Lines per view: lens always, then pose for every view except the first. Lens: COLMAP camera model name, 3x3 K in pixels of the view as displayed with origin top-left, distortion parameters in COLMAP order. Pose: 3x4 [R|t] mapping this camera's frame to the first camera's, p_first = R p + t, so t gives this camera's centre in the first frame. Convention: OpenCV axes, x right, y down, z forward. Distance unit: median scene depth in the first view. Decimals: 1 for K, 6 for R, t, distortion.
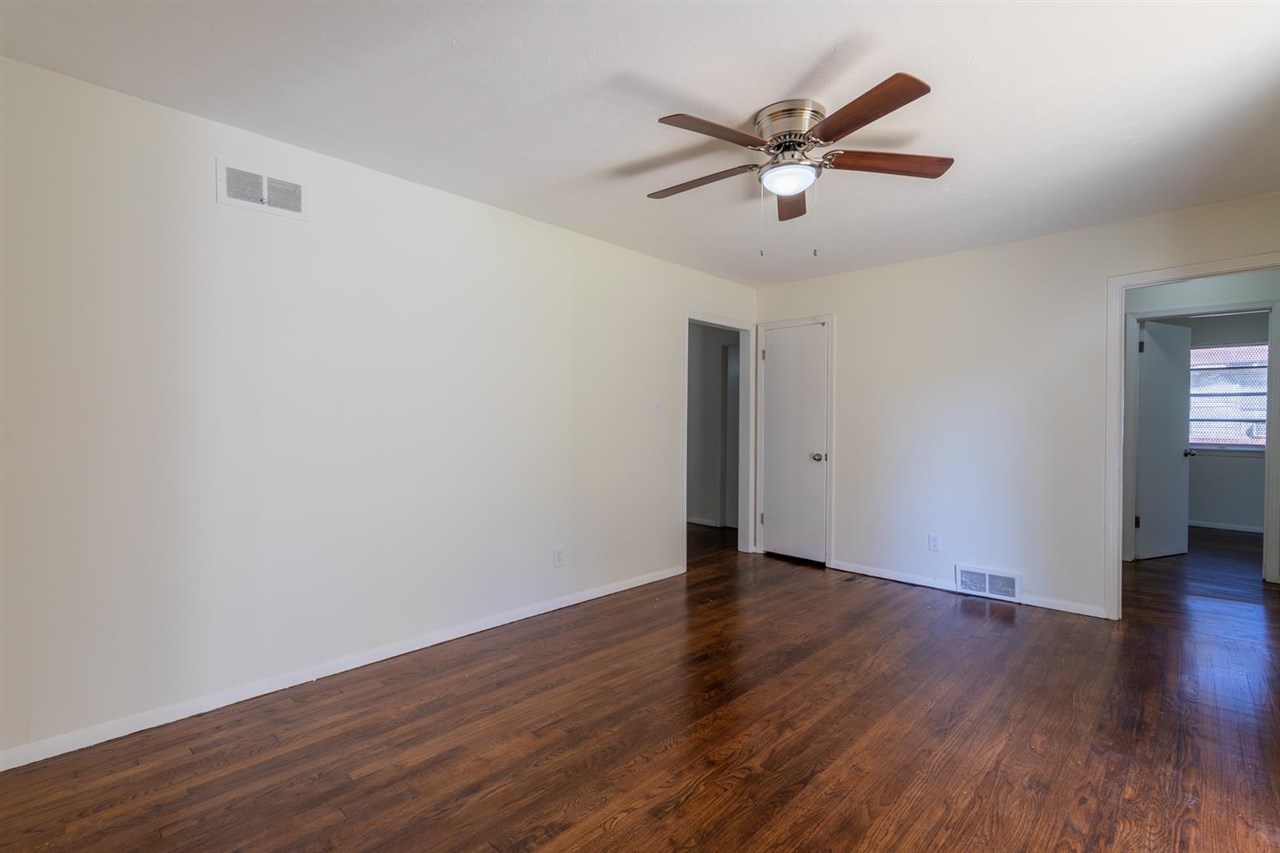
lens RADIAL K [[585.8, 0, 638.7], [0, 585.8, 425.0], [0, 0, 1]] dist [0.002046, -0.000095]
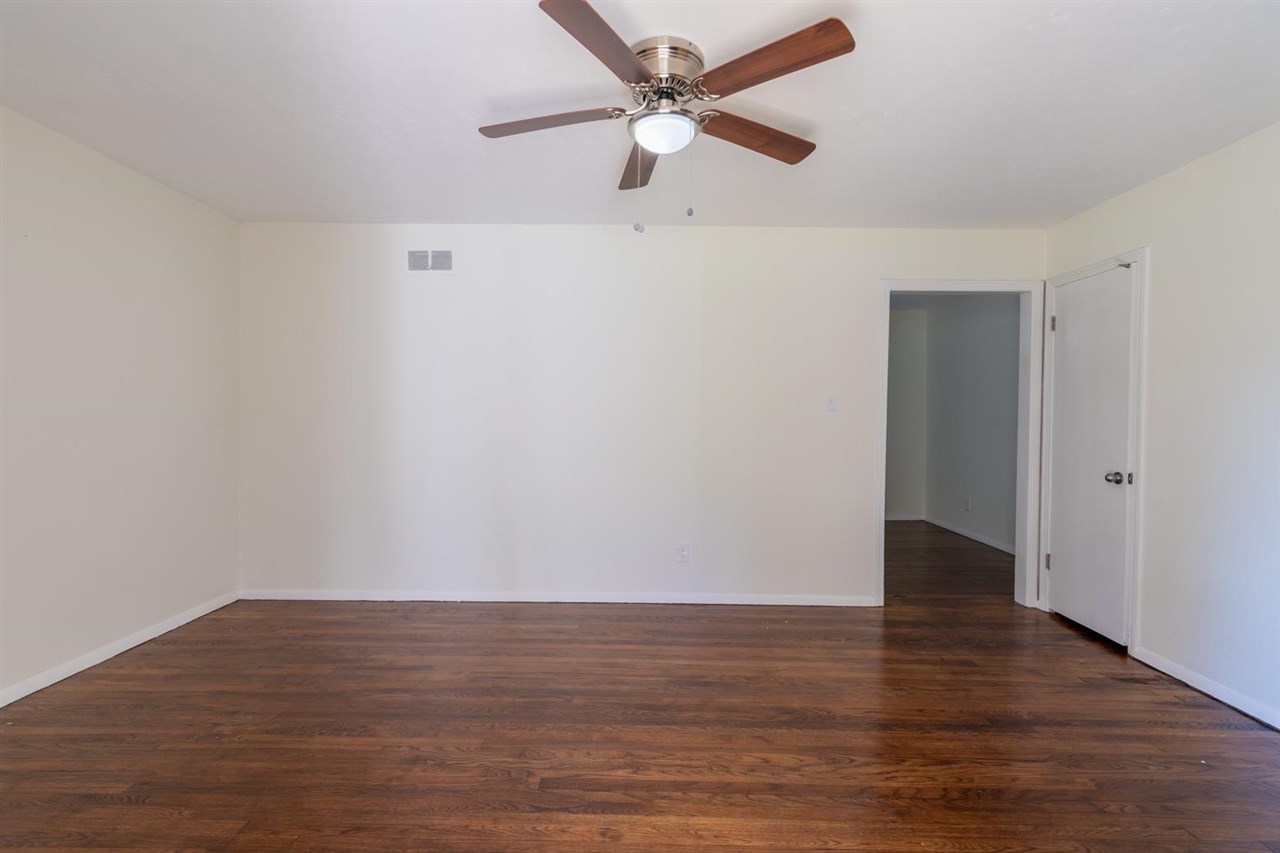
lens RADIAL K [[588.2, 0, 634.5], [0, 588.2, 424.0], [0, 0, 1]] dist [0.000227, -0.000194]
pose [[0.687206, 0.012391, -0.726357, 0.752252], [-0.011063, 0.999917, 0.006591, -0.002729], [0.726379, 0.003507, 0.687286, 0.338008]]
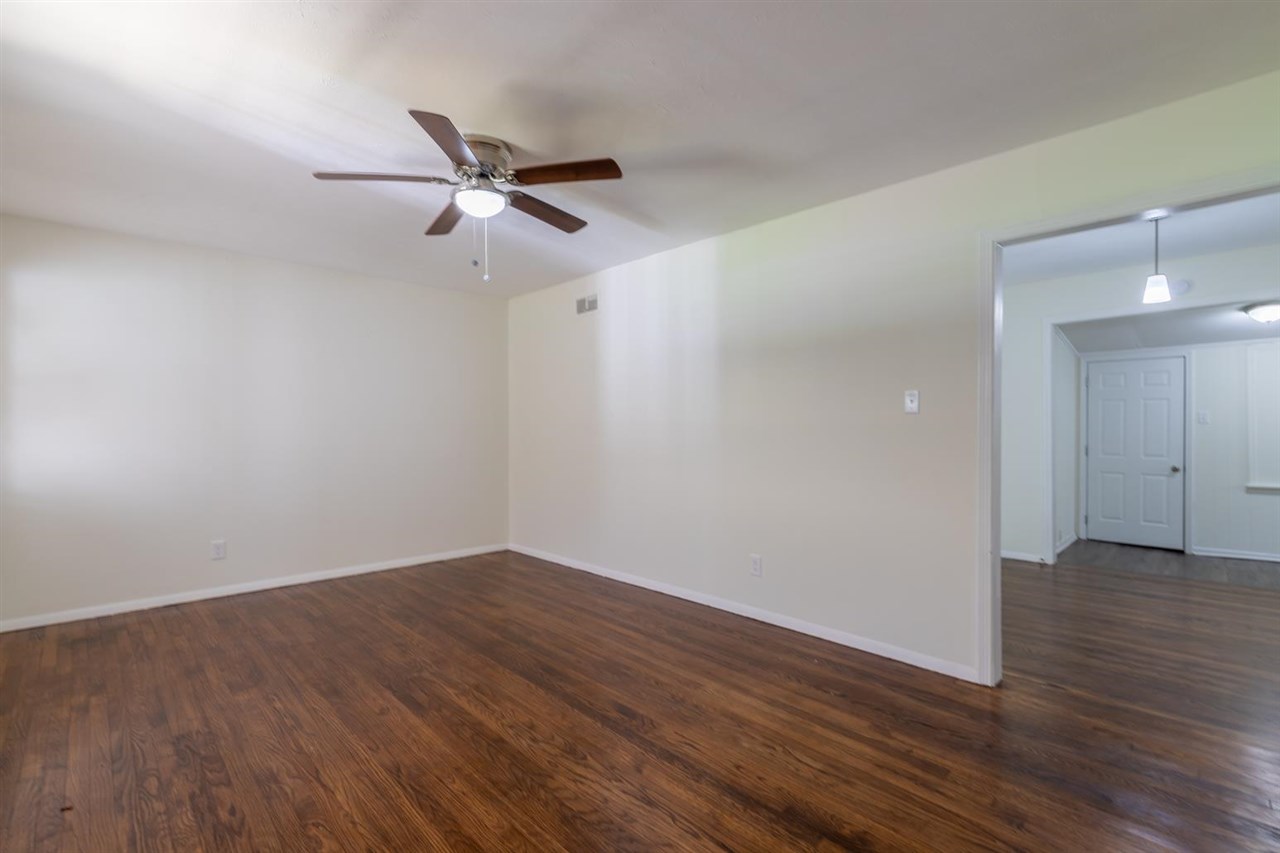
lens RADIAL K [[585.8, 0, 638.7], [0, 585.8, 425.0], [0, 0, 1]] dist [0.002046, -0.000095]
pose [[-0.049409, -0.006669, -0.998756, 1.179247], [-0.003963, 0.999971, -0.006481, -0.002242], [0.998771, 0.003638, -0.049434, 1.190545]]
